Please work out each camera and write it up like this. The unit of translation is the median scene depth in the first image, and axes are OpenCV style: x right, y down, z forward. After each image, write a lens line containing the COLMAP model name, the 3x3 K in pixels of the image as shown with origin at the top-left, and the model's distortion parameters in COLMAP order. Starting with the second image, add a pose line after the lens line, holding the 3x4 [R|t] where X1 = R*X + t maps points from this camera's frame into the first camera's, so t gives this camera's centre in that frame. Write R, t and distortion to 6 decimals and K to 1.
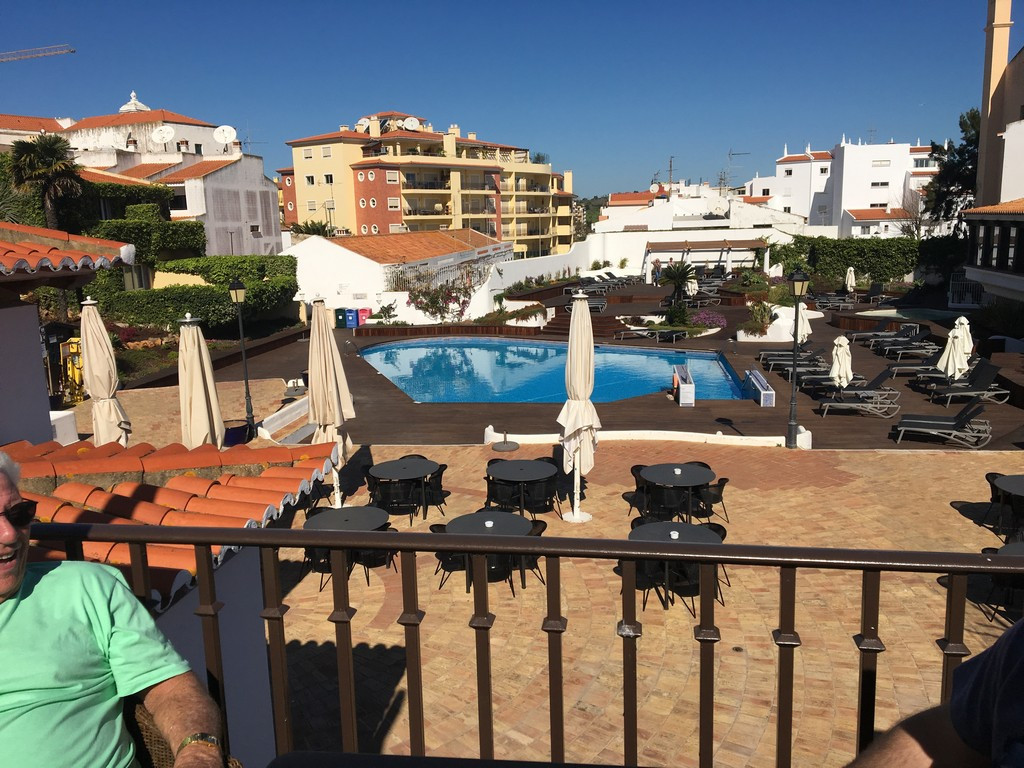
lens RADIAL K [[864.2, 0, 511.4], [0, 864.2, 398.2], [0, 0, 1]] dist [0.052653, -0.074252]
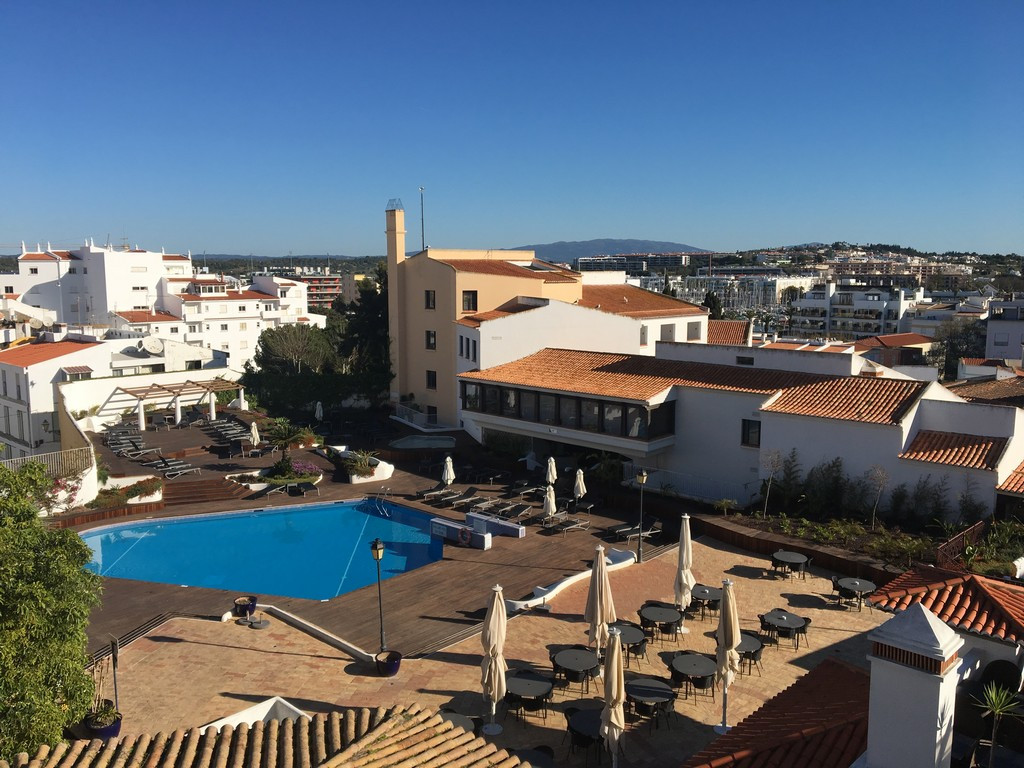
lens RADIAL K [[864.2, 0, 518.8], [0, 864.2, 363.4], [0, 0, 1]] dist [0.052653, -0.074252]
pose [[0.561540, -0.064506, 0.824931, -0.539589], [0.148525, 0.988622, -0.023796, -0.145590], [-0.814010, 0.135885, 0.564732, 0.042448]]
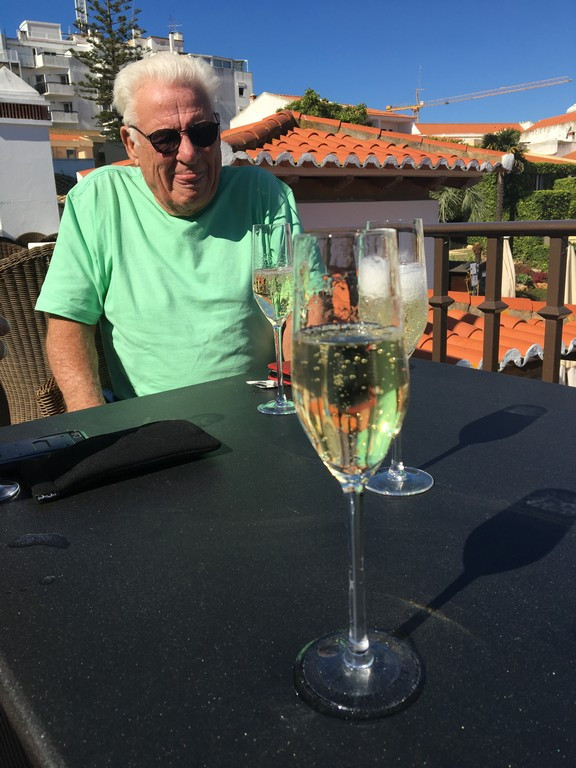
lens RADIAL K [[648.2, 0, 292.2], [0, 648.2, 382.6], [0, 0, 1]] dist [0.052653, -0.074252]
pose [[0.706392, 0.169762, -0.687162, 0.008049], [-0.121770, 0.985485, 0.118285, 0.011595], [0.697268, 0.000119, 0.716811, 0.011086]]
